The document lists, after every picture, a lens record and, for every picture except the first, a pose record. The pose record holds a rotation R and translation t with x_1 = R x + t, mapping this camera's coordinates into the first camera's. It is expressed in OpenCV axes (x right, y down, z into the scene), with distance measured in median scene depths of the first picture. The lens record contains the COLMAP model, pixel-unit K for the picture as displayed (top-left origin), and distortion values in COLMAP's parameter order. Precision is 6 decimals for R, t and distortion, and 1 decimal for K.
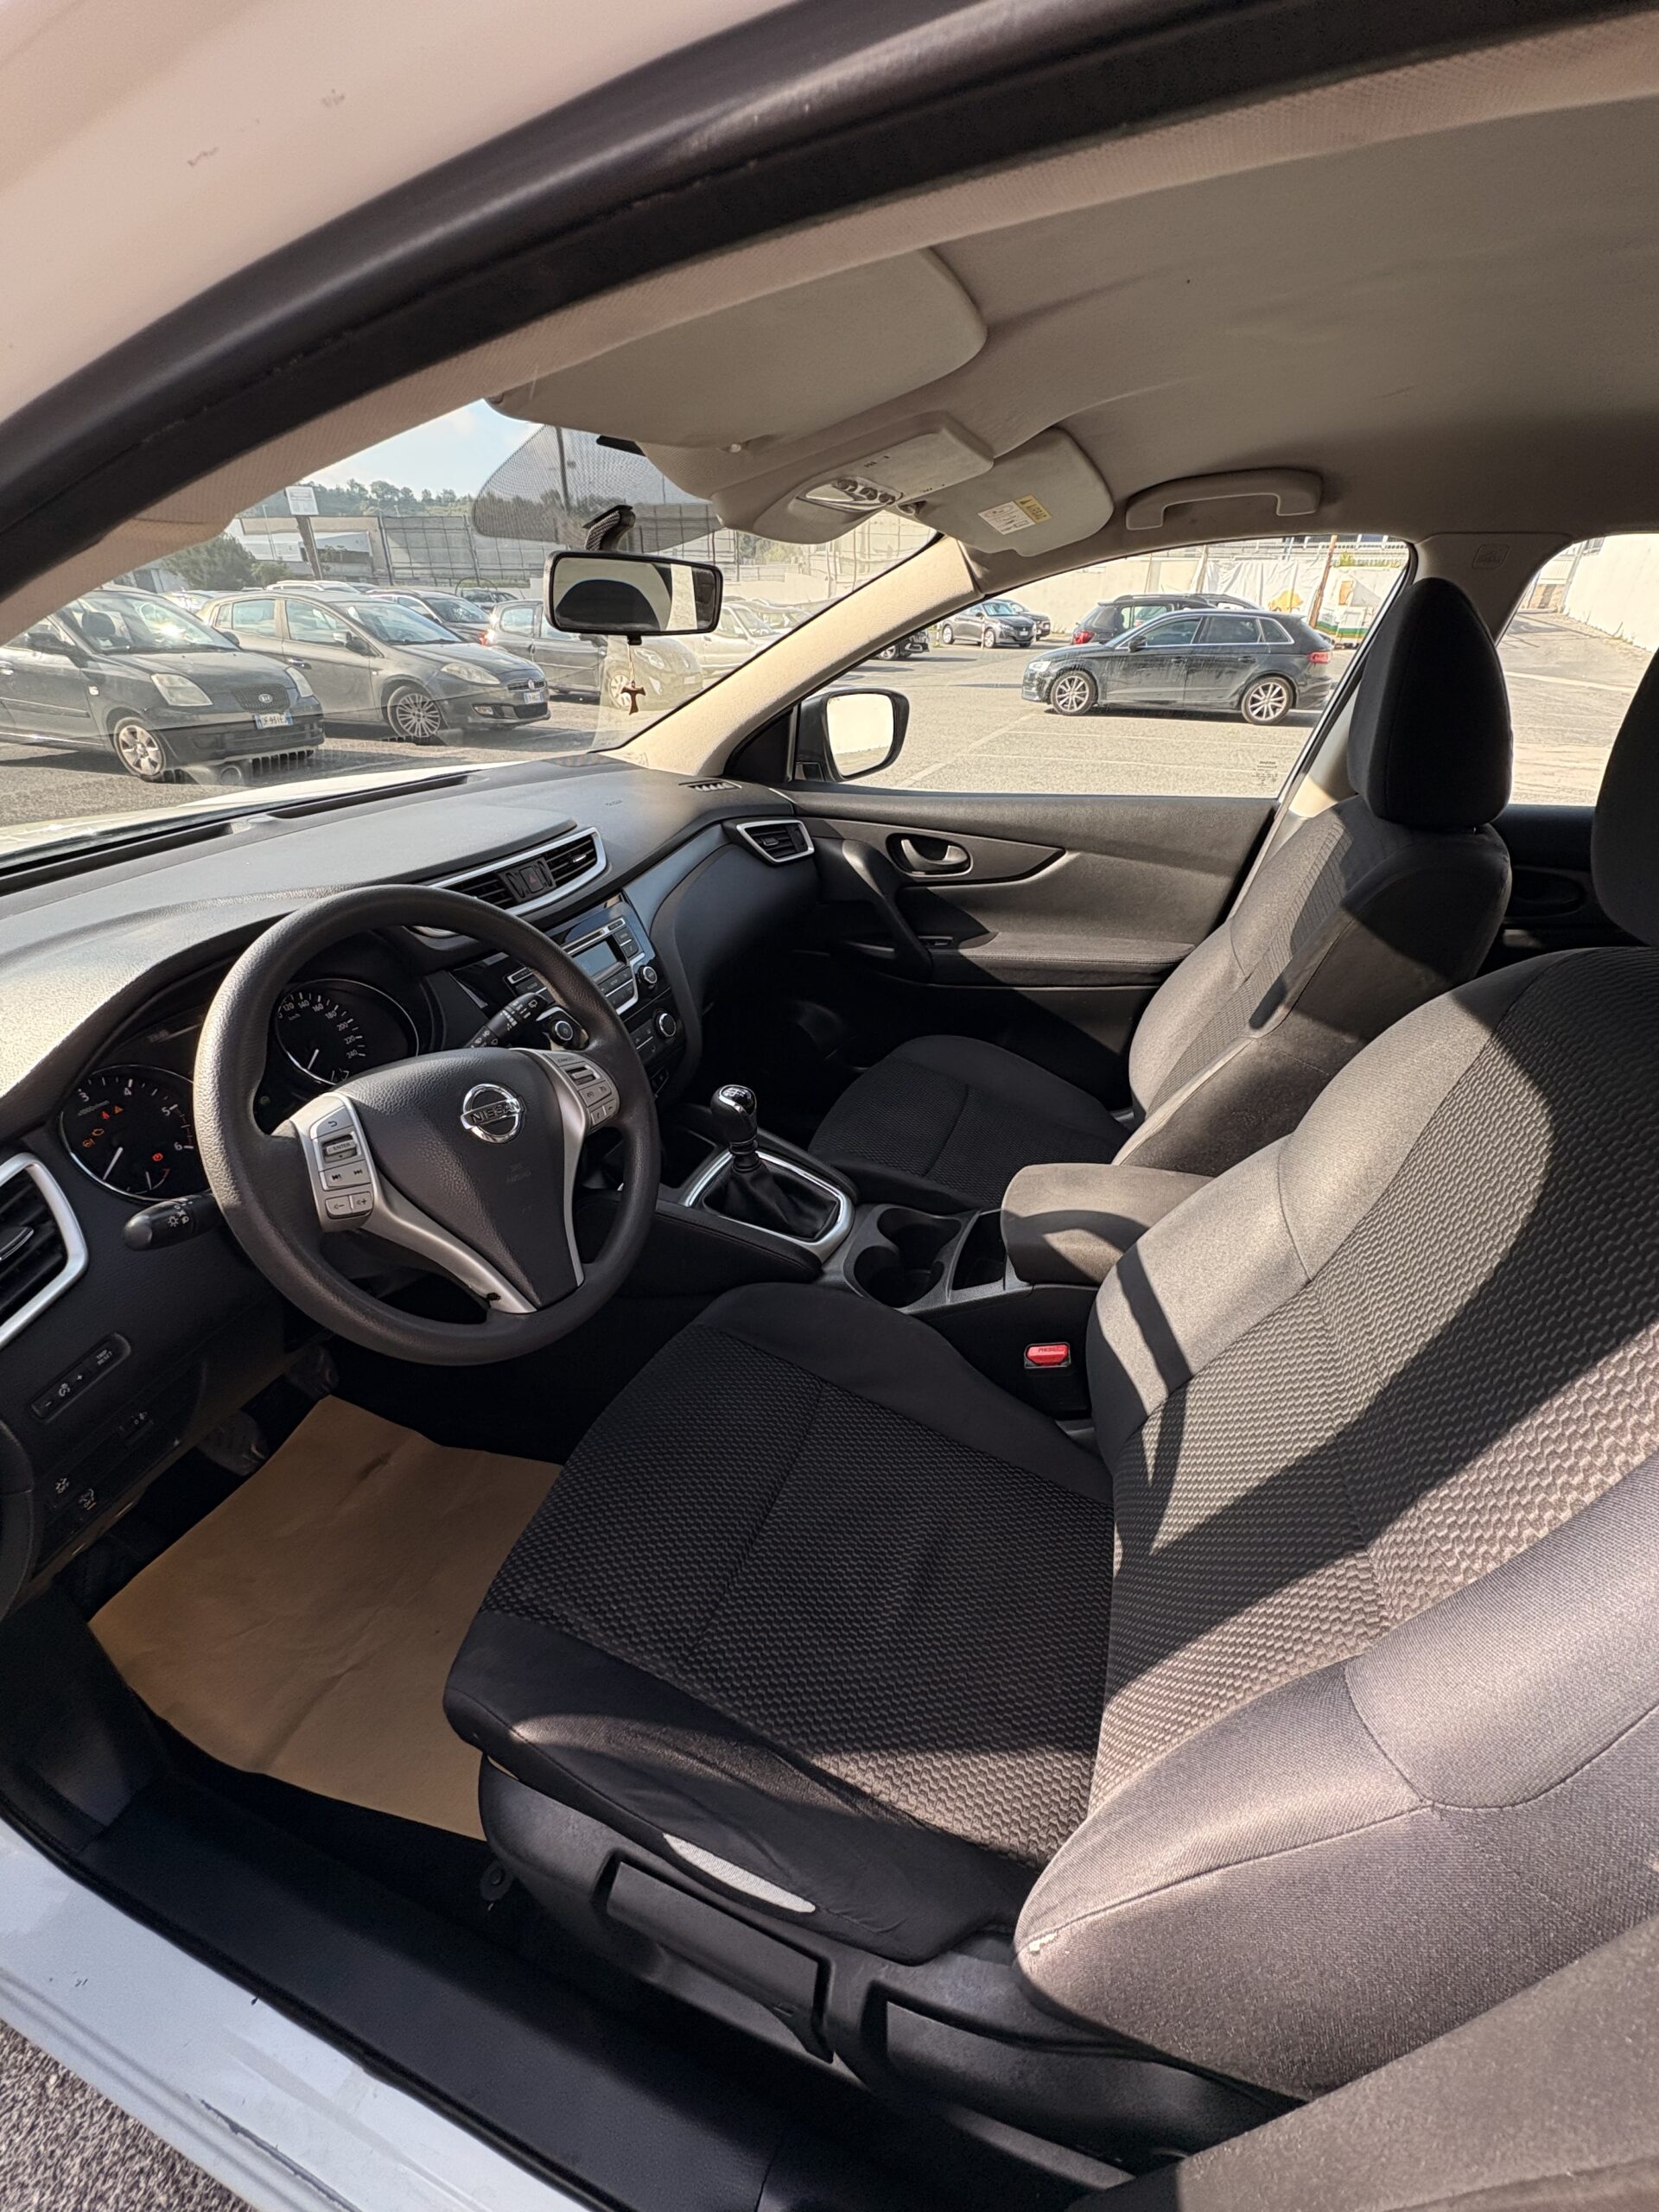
lens RADIAL K [[881.8, 0, 826.1], [0, 881.8, 1113.3], [0, 0, 1]] dist [0.003754, -0.000261]
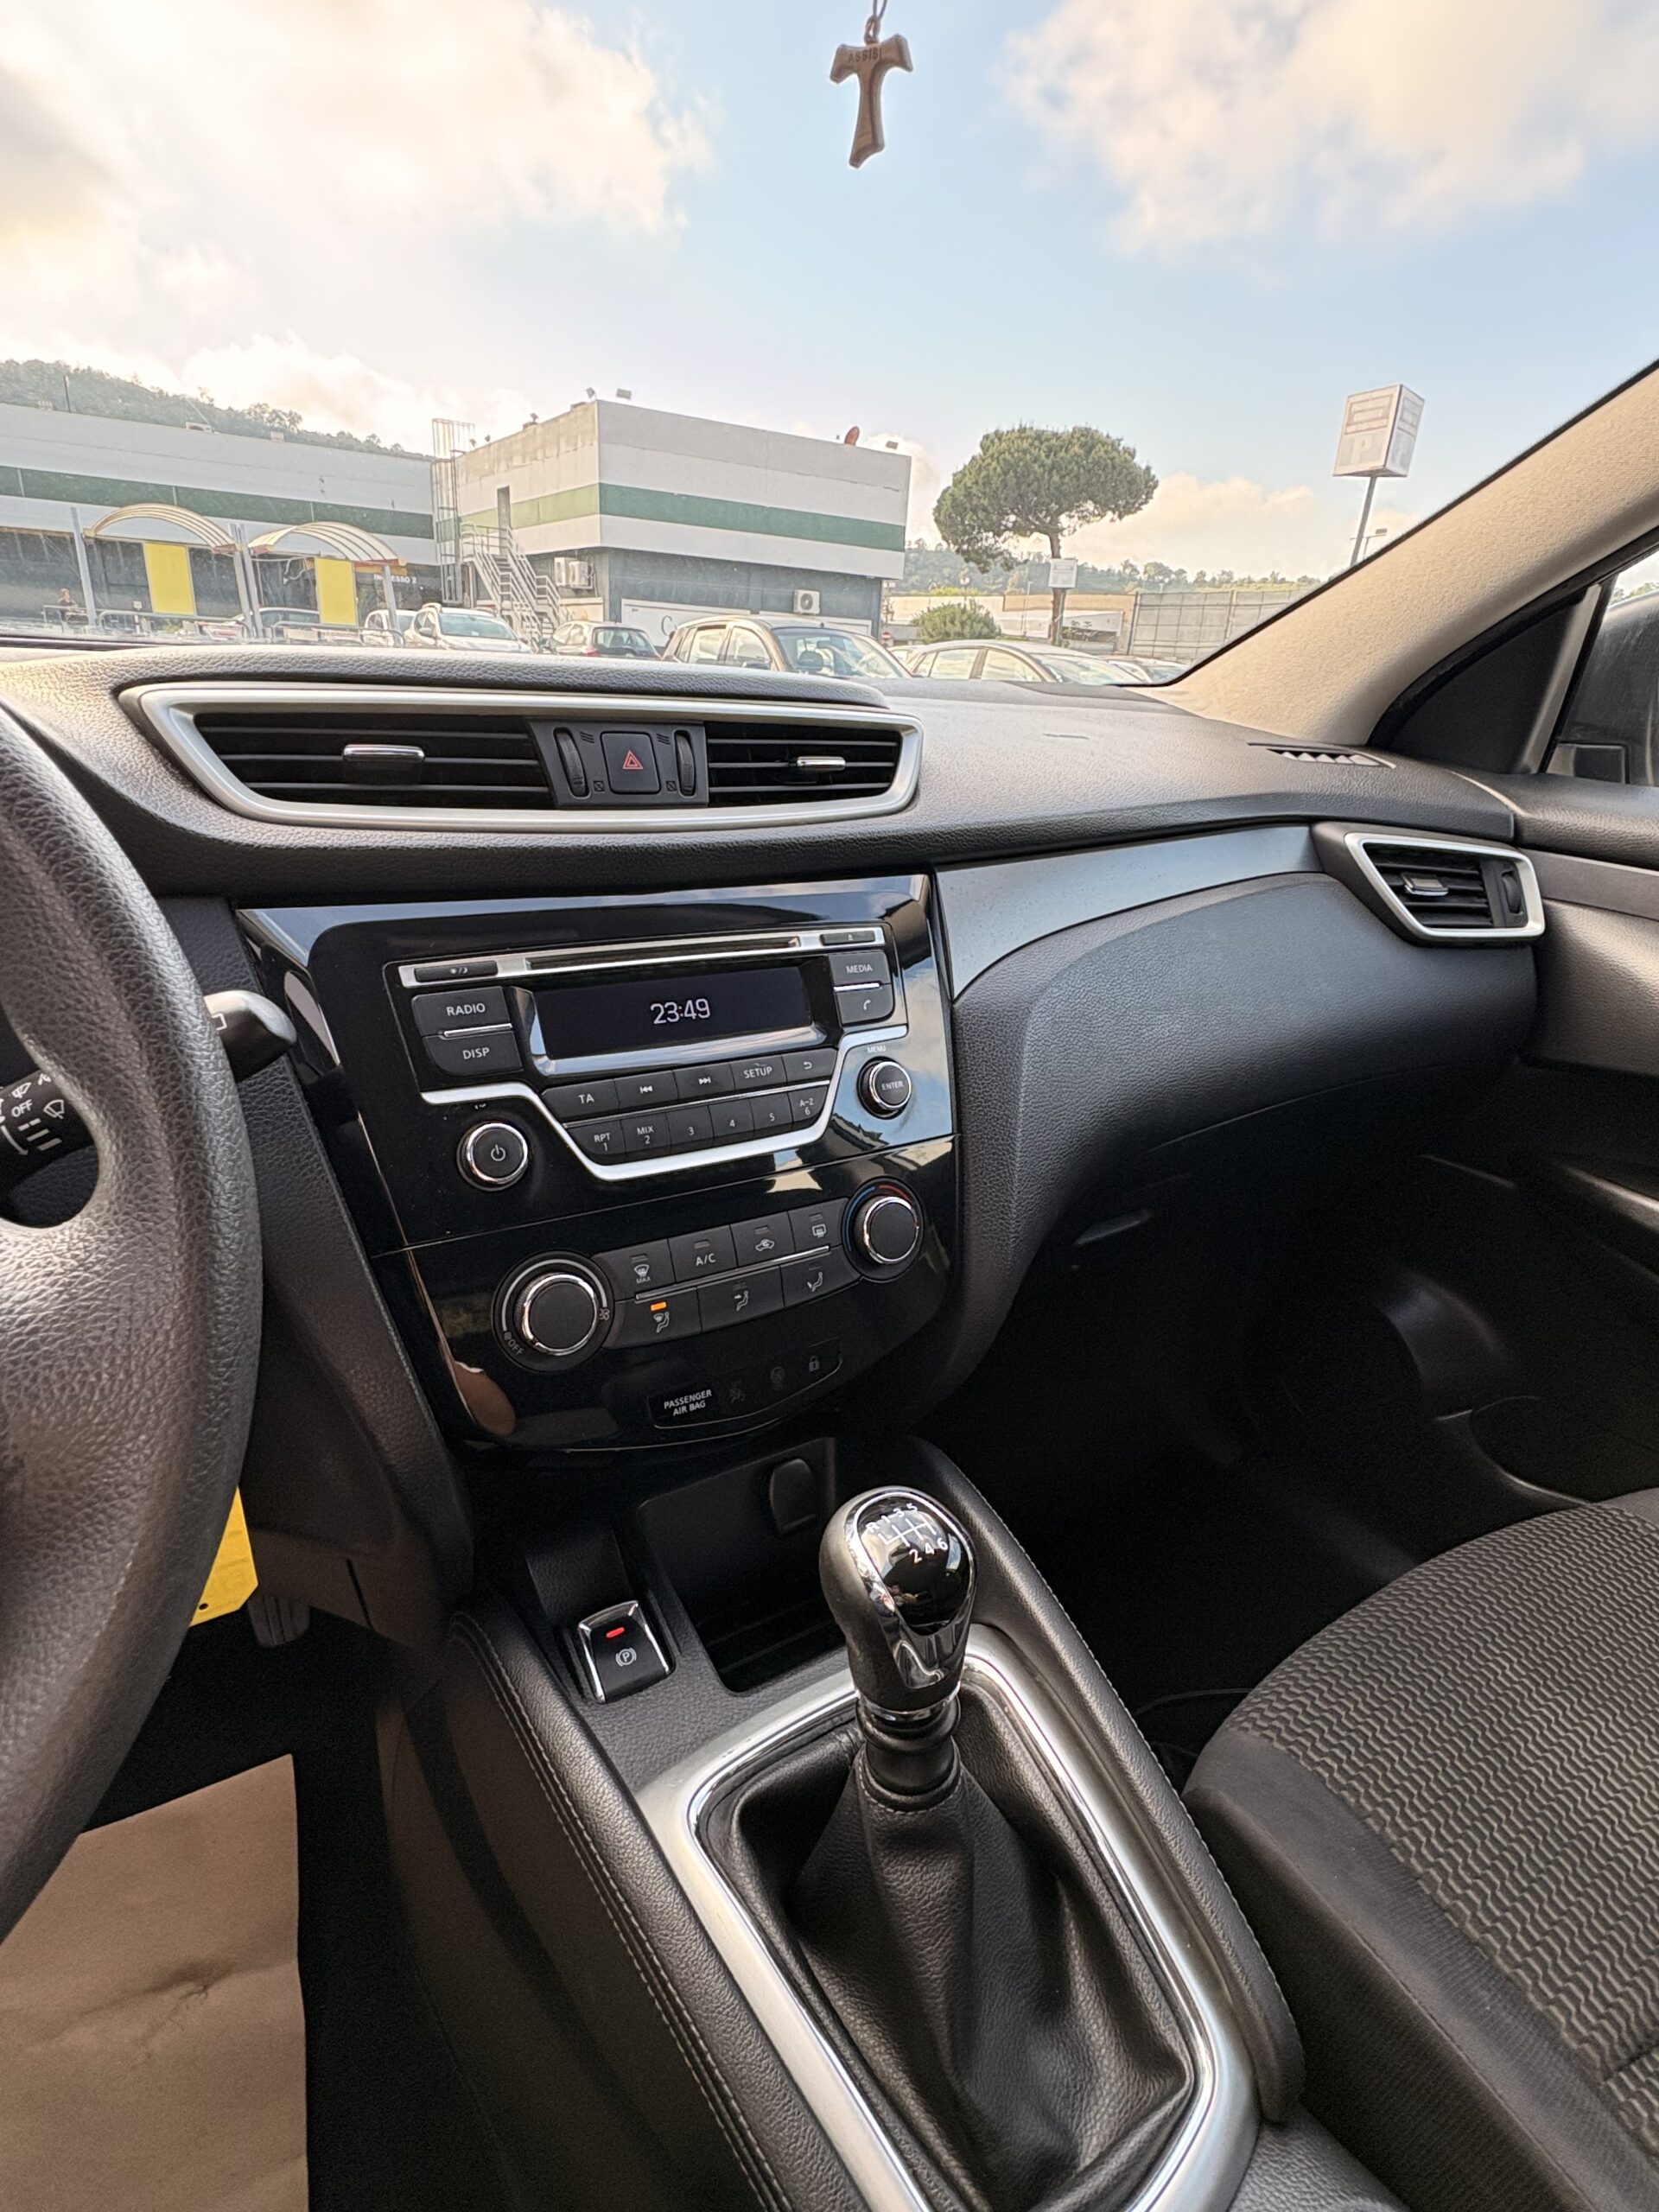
lens RADIAL K [[1121.8, 0, 836.4], [0, 1121.8, 1096.3], [0, 0, 1]] dist [0.000662, -0.000395]
pose [[0.800911, 0.251913, -0.543214, 0.007549], [-0.343757, 0.936244, -0.072656, -0.023424], [0.490277, 0.244925, 0.836445, 0.127114]]
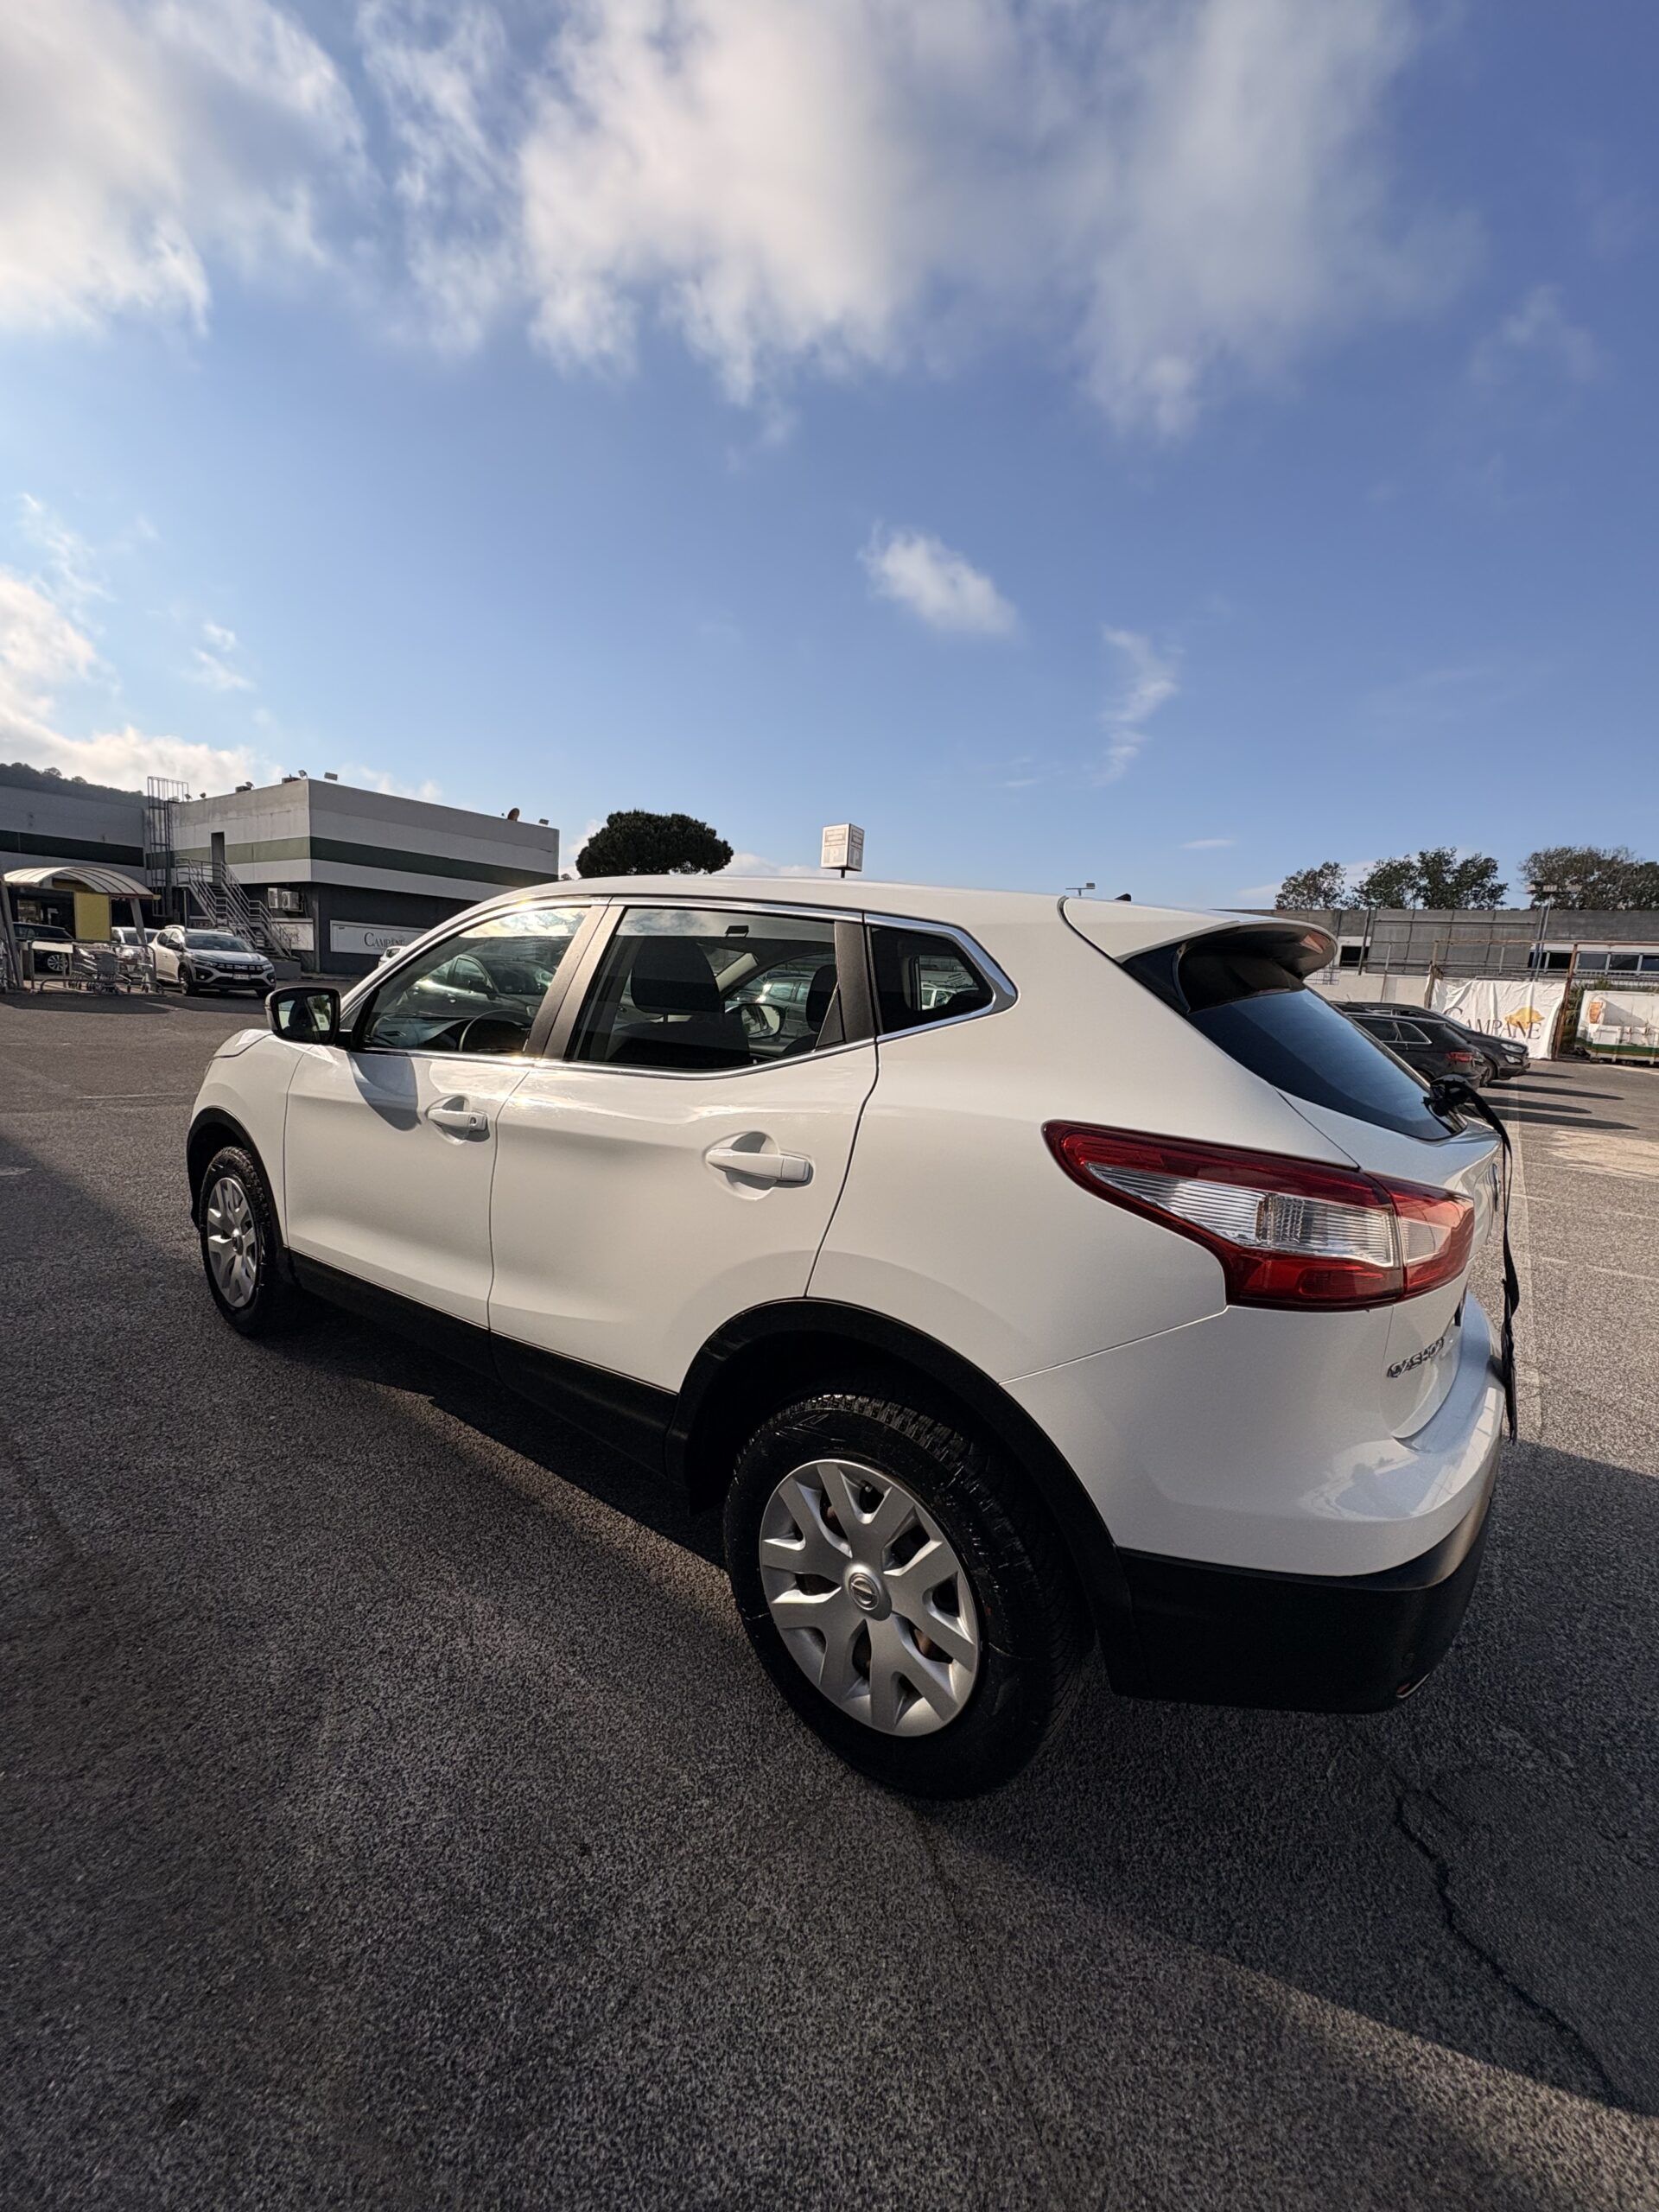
lens RADIAL K [[893.2, 0, 829.5], [0, 893.2, 1106.0], [0, 0, 1]] dist [0.002115, -0.000737]
pose [[0.956632, 0.090709, -0.276816, 0.256676], [-0.190950, 0.912908, -0.360746, 0.172726], [0.219985, 0.397959, 0.890638, -0.281767]]
